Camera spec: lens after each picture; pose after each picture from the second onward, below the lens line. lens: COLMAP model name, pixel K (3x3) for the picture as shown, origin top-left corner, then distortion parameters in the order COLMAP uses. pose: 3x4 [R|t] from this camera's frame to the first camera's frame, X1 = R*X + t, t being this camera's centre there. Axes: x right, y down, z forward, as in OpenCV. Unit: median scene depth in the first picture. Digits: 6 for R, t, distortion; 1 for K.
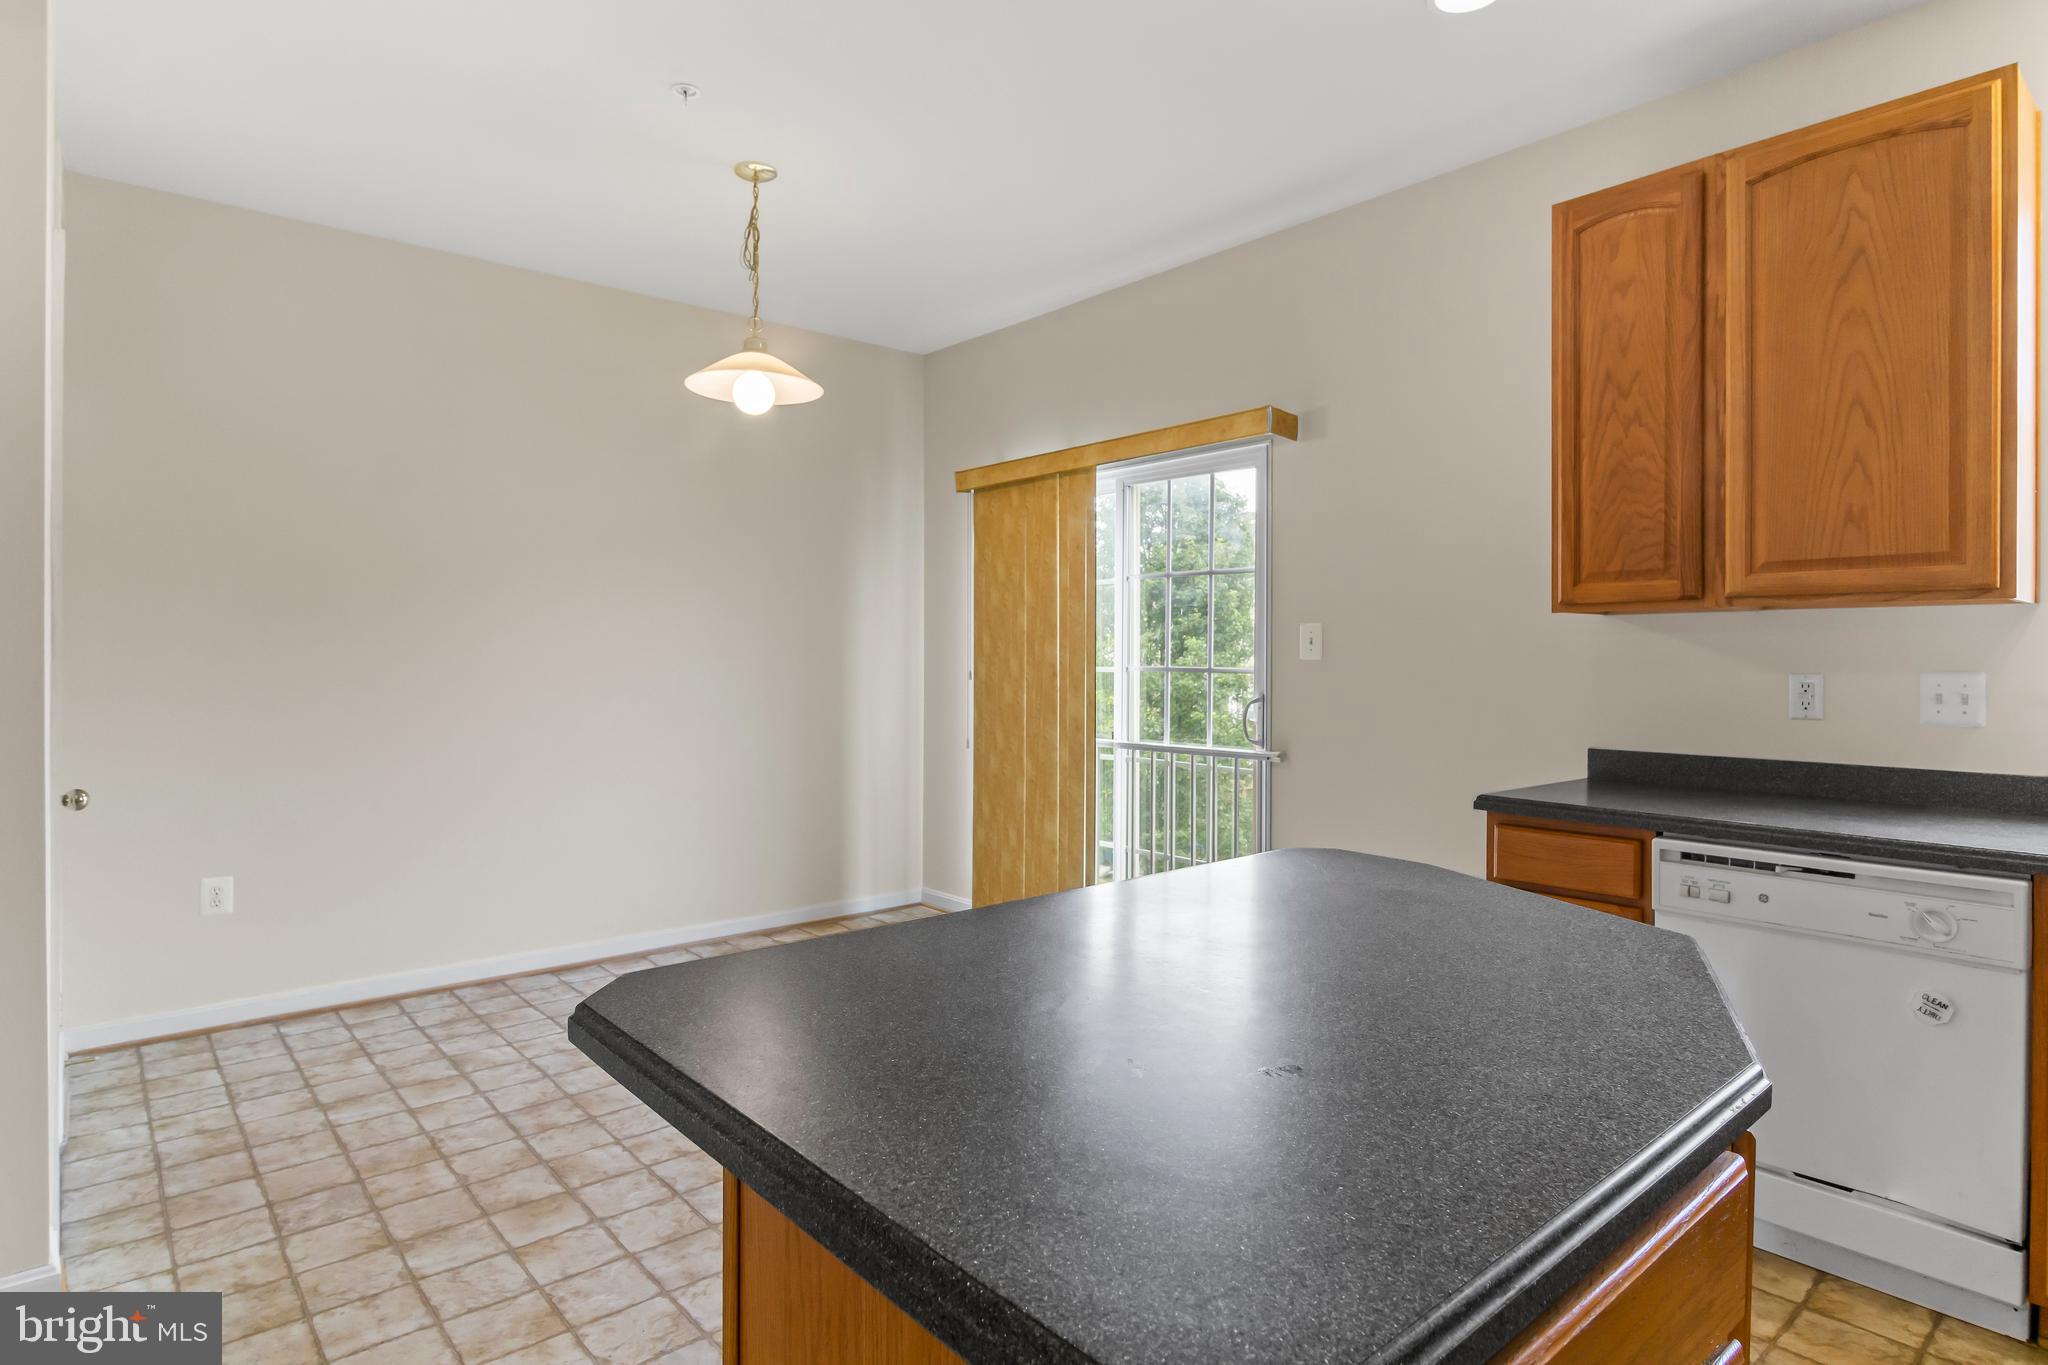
lens RADIAL K [[1087.1, 0, 1022.0], [0, 1087.1, 668.9], [0, 0, 1]] dist [-0.006231, -0.000366]
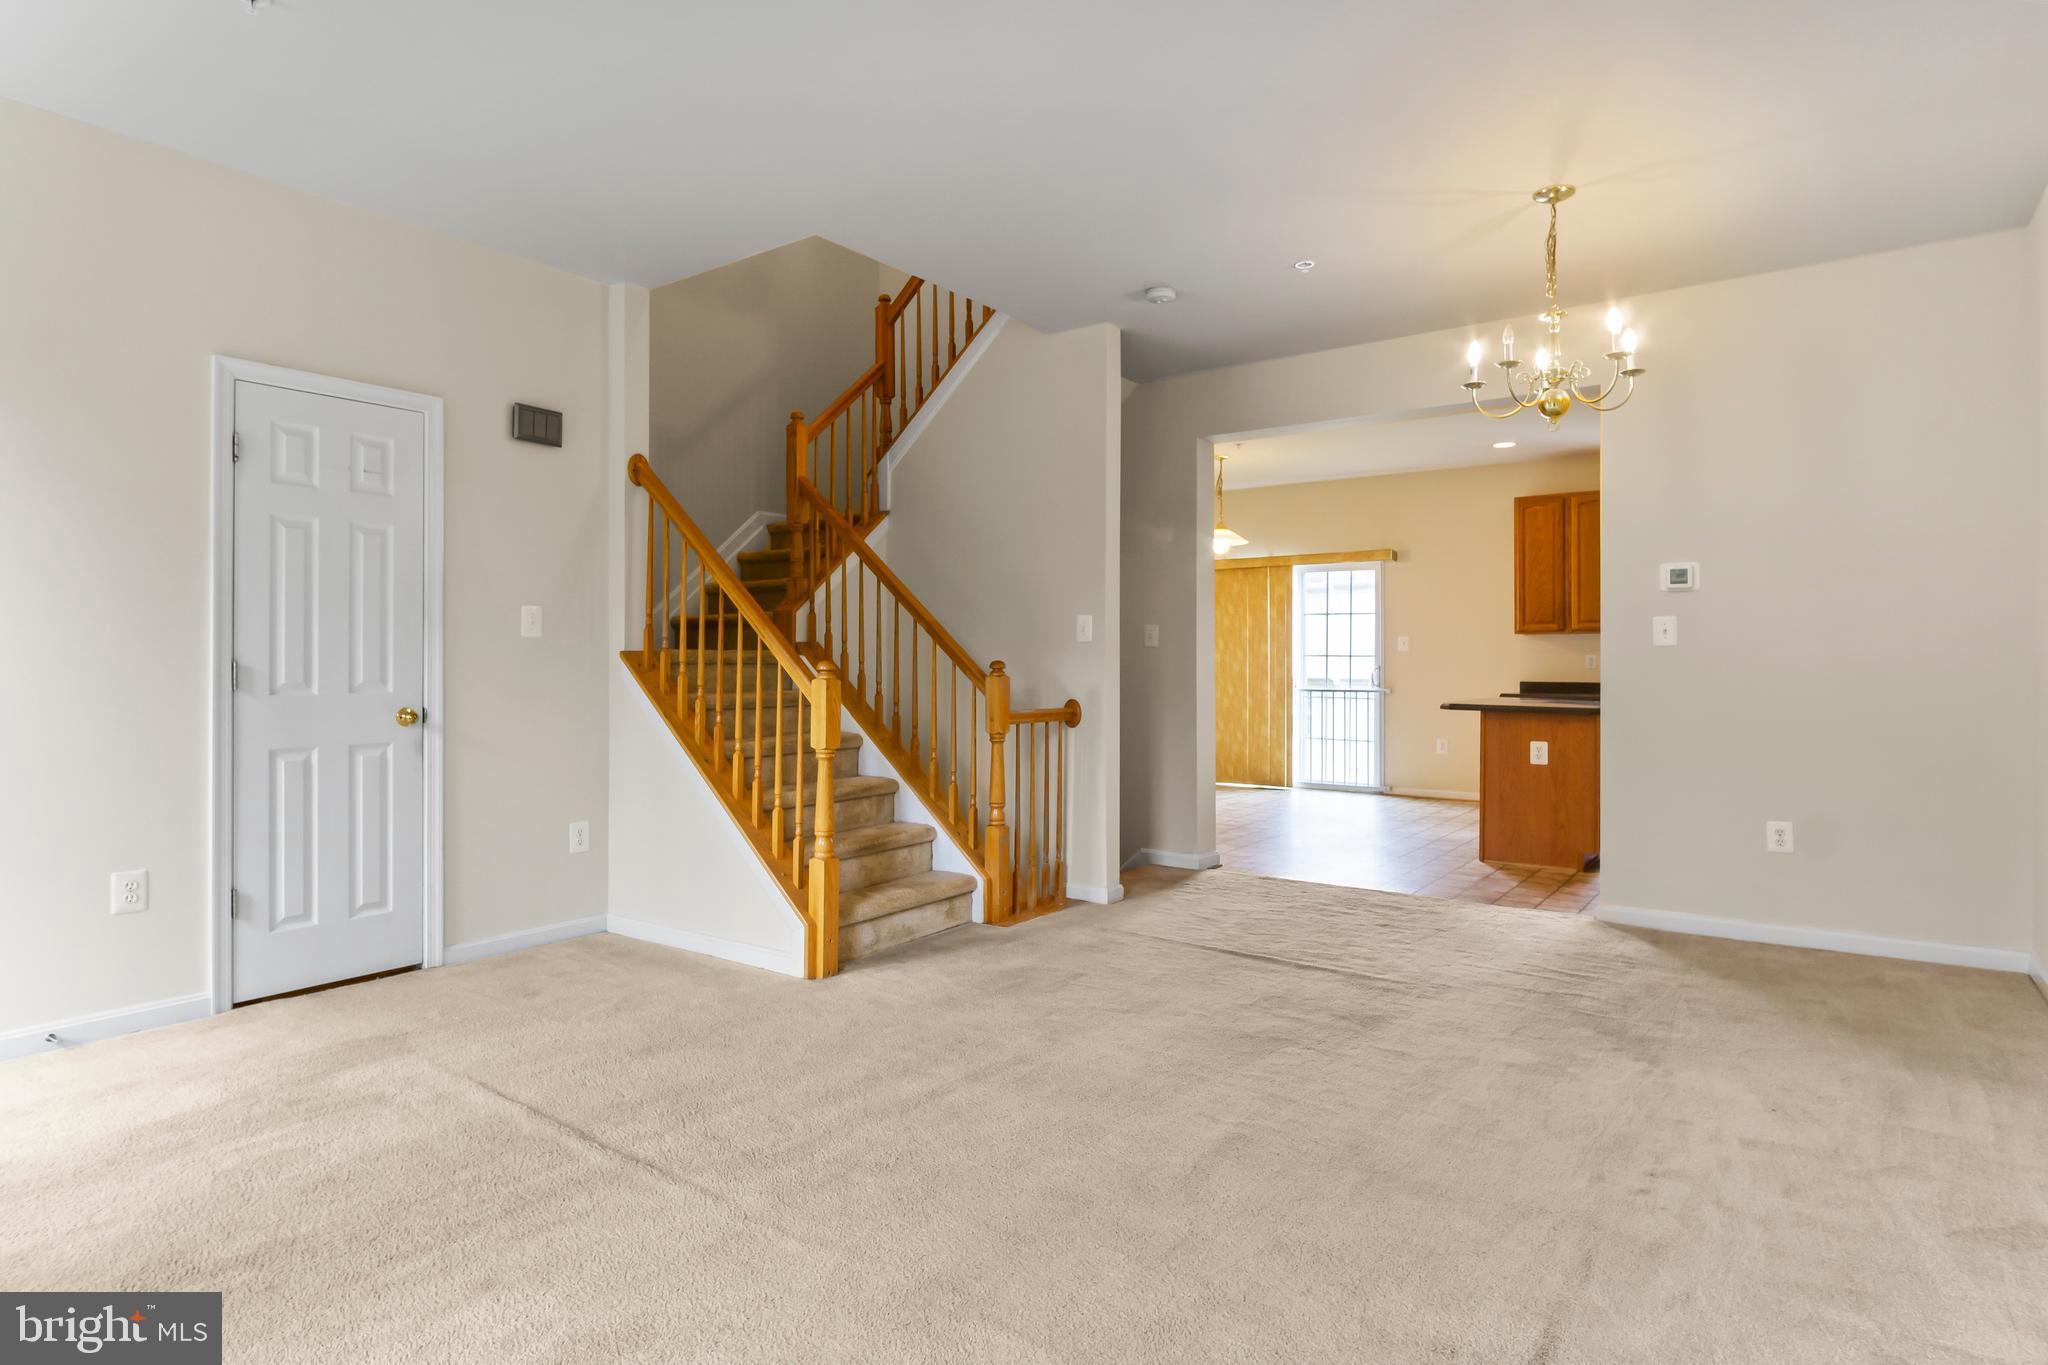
lens RADIAL K [[1087.1, 0, 998.8], [0, 1087.1, 668.0], [0, 0, 1]] dist [-0.006231, -0.000366]
pose [[0.975500, -0.015165, 0.219477, -1.631273], [0.013230, 0.999860, 0.010283, -0.009811], [-0.219603, -0.007127, 0.975563, -1.681675]]
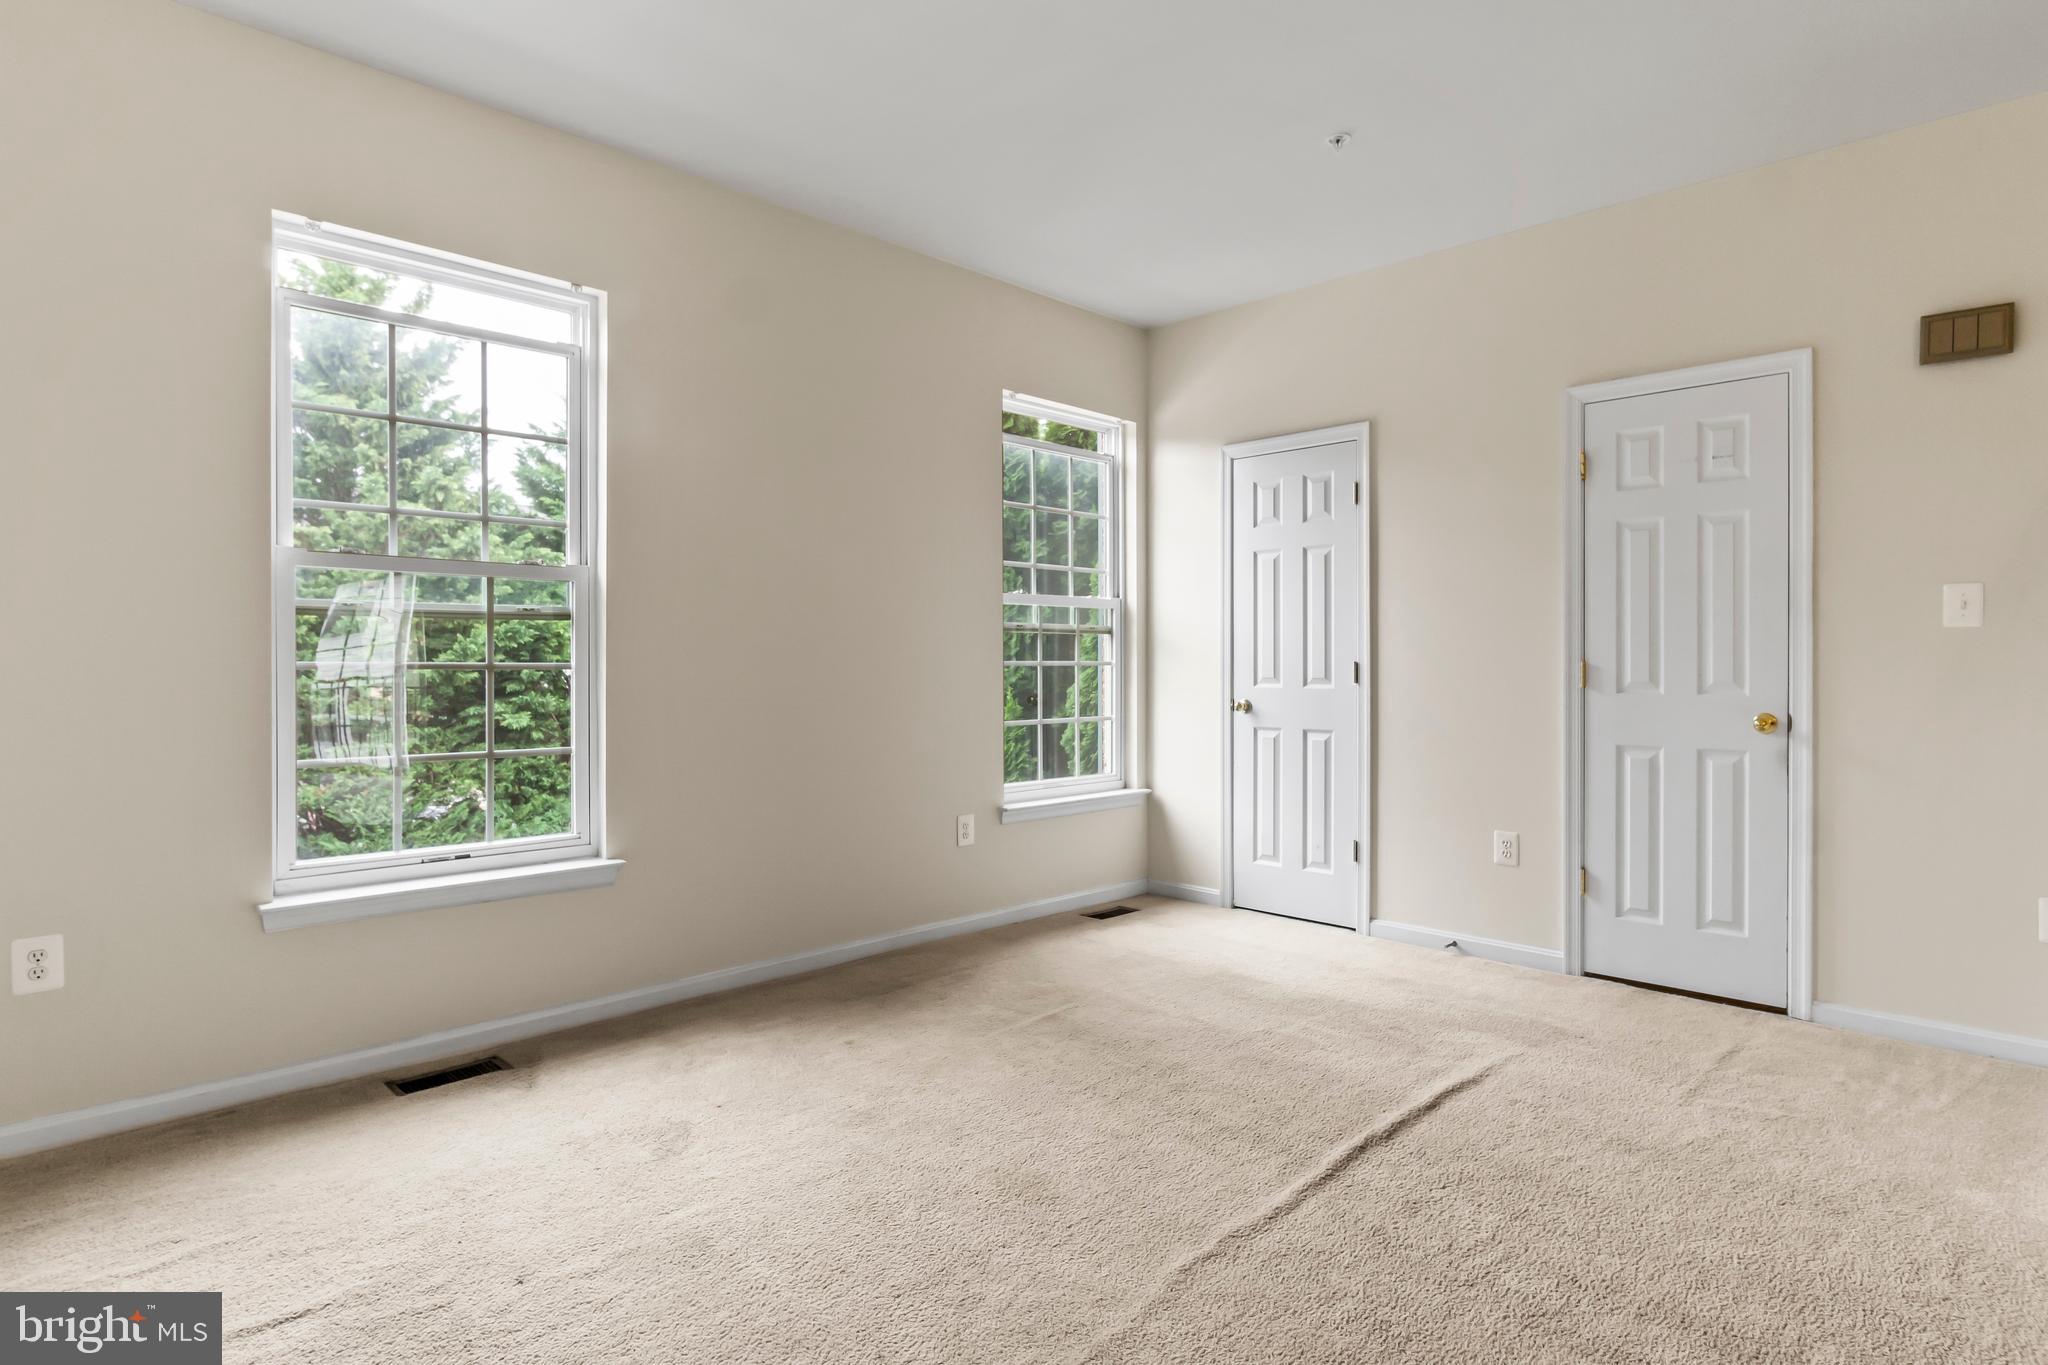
lens RADIAL K [[1087.1, 0, 1026.7], [0, 1087.1, 668.7], [0, 0, 1]] dist [-0.006231, -0.000366]
pose [[0.092595, -0.007362, -0.995677, -1.019941], [0.004225, 0.999967, -0.007001, -0.001400], [0.995695, -0.003558, 0.092623, -1.190218]]
